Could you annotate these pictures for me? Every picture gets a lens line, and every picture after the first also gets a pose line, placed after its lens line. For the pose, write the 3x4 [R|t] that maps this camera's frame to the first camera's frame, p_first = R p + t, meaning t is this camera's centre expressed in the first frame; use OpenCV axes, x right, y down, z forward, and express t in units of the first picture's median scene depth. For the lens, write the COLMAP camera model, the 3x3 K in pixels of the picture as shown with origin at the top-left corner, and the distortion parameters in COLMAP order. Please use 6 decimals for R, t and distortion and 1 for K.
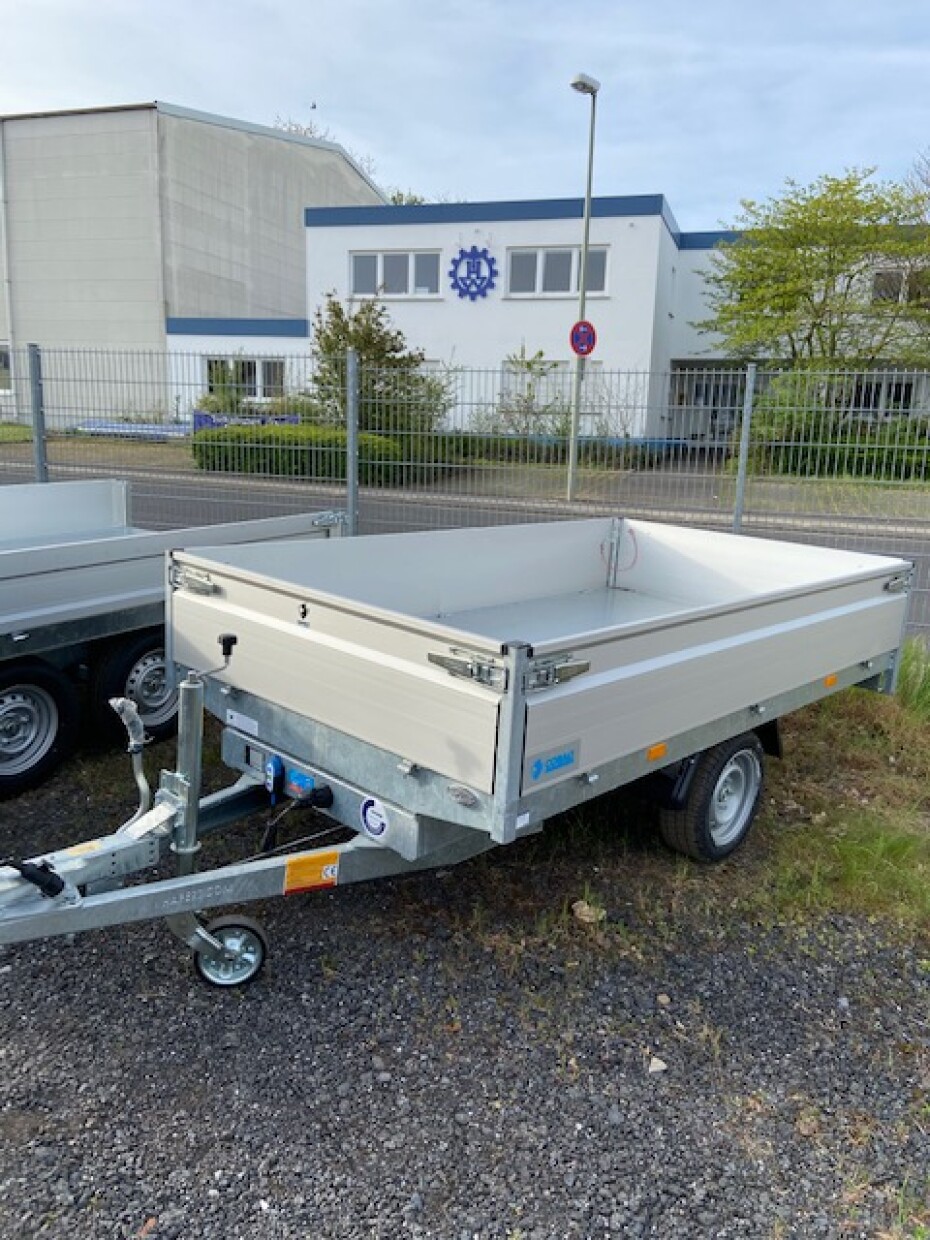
lens RADIAL K [[975.1, 0, 499.0], [0, 975.1, 619.3], [0, 0, 1]] dist [0.061769, -0.093657]
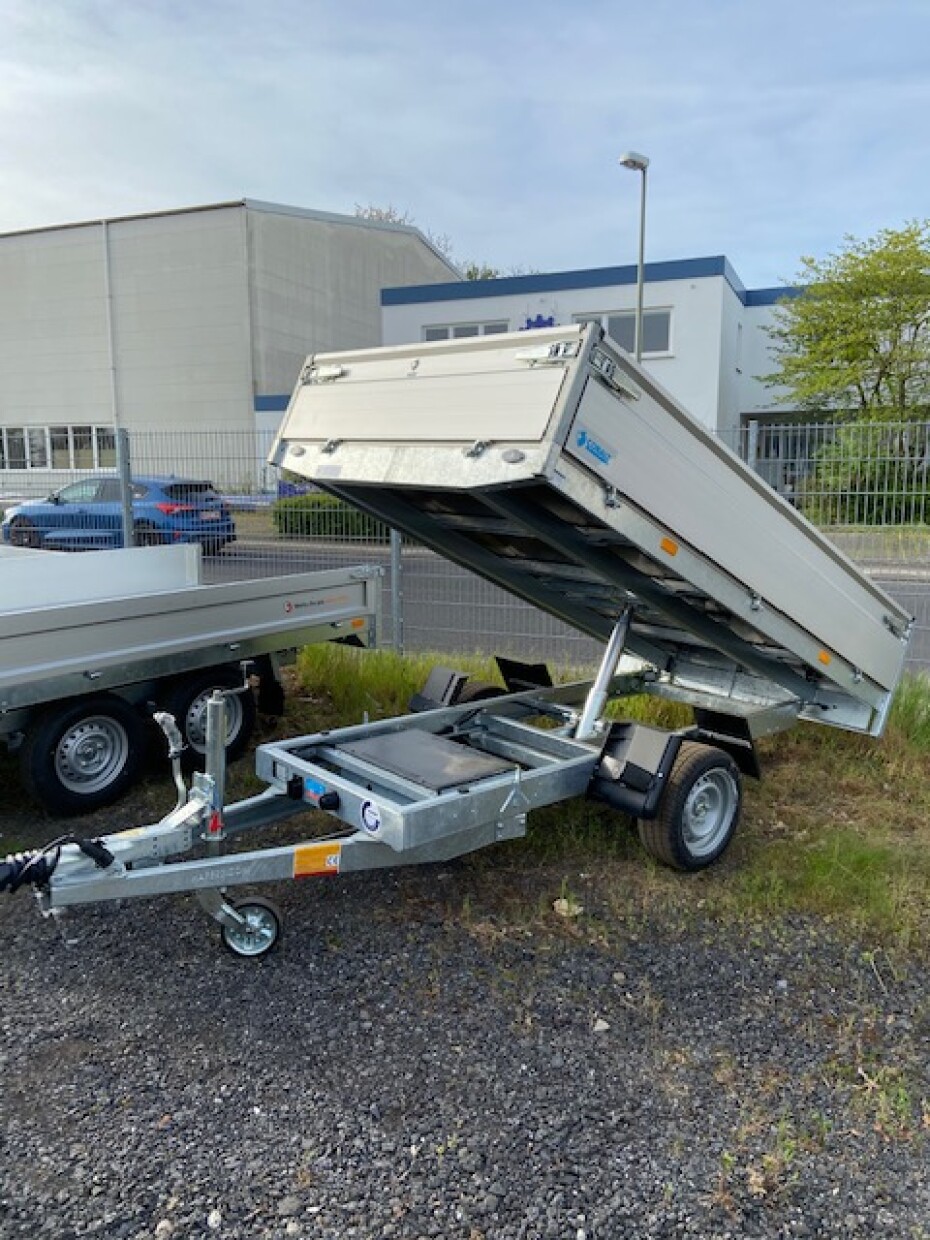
lens RADIAL K [[975.1, 0, 476.0], [0, 975.1, 616.2], [0, 0, 1]] dist [0.061769, -0.093657]
pose [[0.993917, -0.019030, -0.108474, 0.118943], [0.012124, 0.997878, -0.063975, 0.034354], [0.109462, 0.062271, 0.992039, -0.158928]]
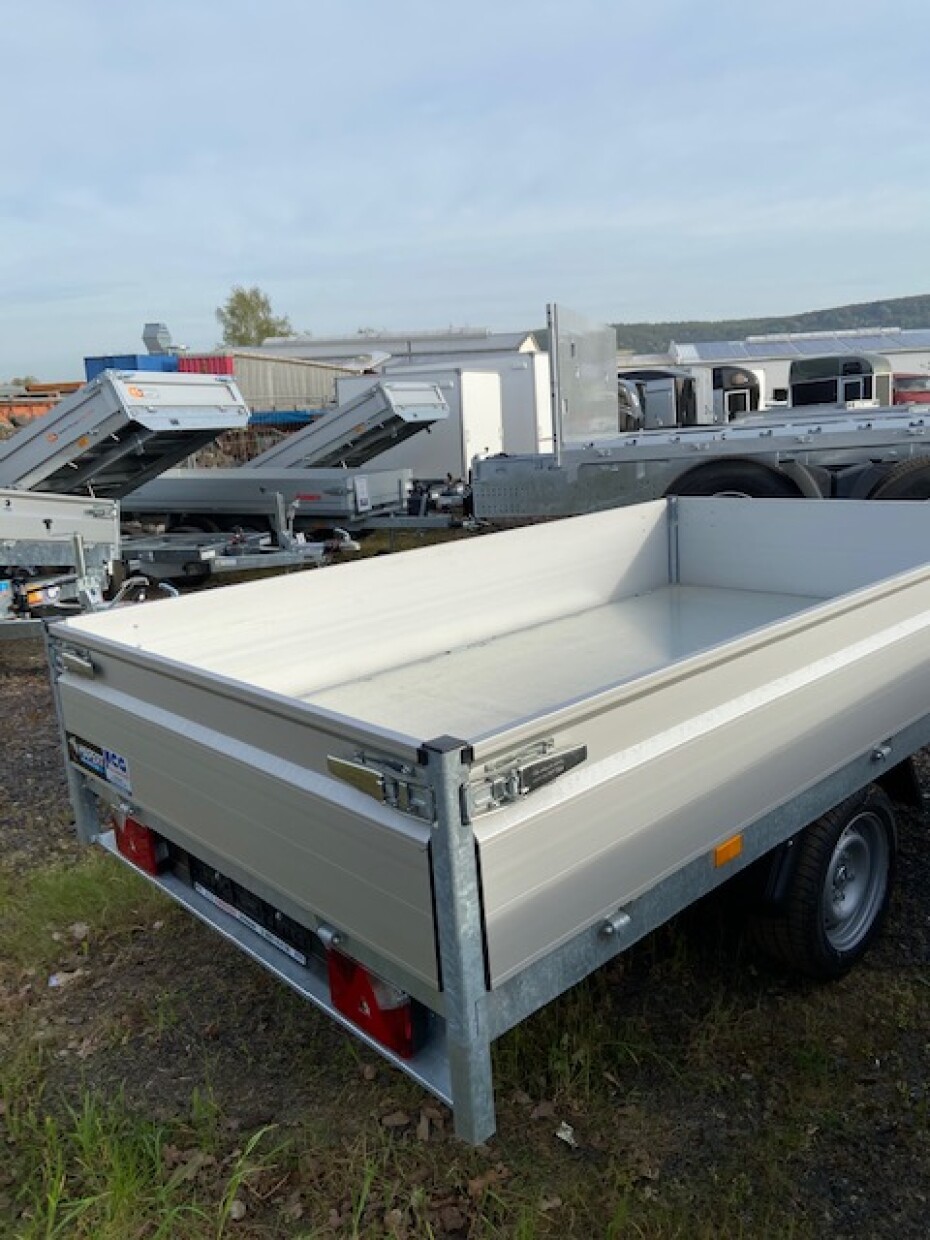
lens RADIAL K [[975.1, 0, 468.0], [0, 975.1, 611.7], [0, 0, 1]] dist [0.061769, -0.093657]
pose [[0.984793, -0.121871, -0.123815, 0.091683], [0.121416, 0.992538, -0.011245, -0.036181], [0.124262, -0.003959, 0.992242, 0.325568]]
